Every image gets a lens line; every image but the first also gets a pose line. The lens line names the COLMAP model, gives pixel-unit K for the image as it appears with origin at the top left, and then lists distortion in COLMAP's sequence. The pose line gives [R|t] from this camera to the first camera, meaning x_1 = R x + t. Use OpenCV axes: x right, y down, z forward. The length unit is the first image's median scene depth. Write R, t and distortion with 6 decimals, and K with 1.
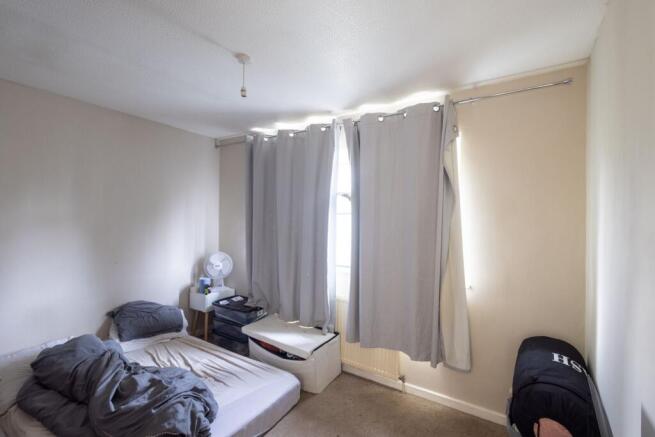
lens RADIAL K [[298.4, 0, 327.5], [0, 298.4, 218.5], [0, 0, 1]] dist [0.004623, -0.000144]
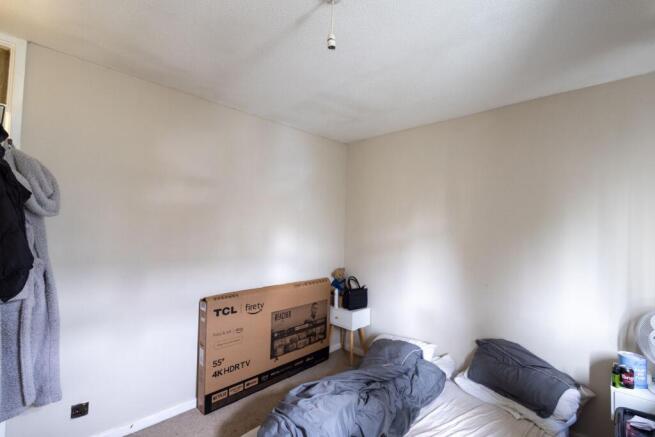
lens RADIAL K [[298.4, 0, 327.5], [0, 298.4, 218.5], [0, 0, 1]] dist [0.004623, -0.000144]
pose [[-0.154057, -0.037957, -0.987333, 0.216590], [-0.002838, 0.999275, -0.037974, -0.011871], [0.988058, -0.003048, -0.154053, 0.683187]]
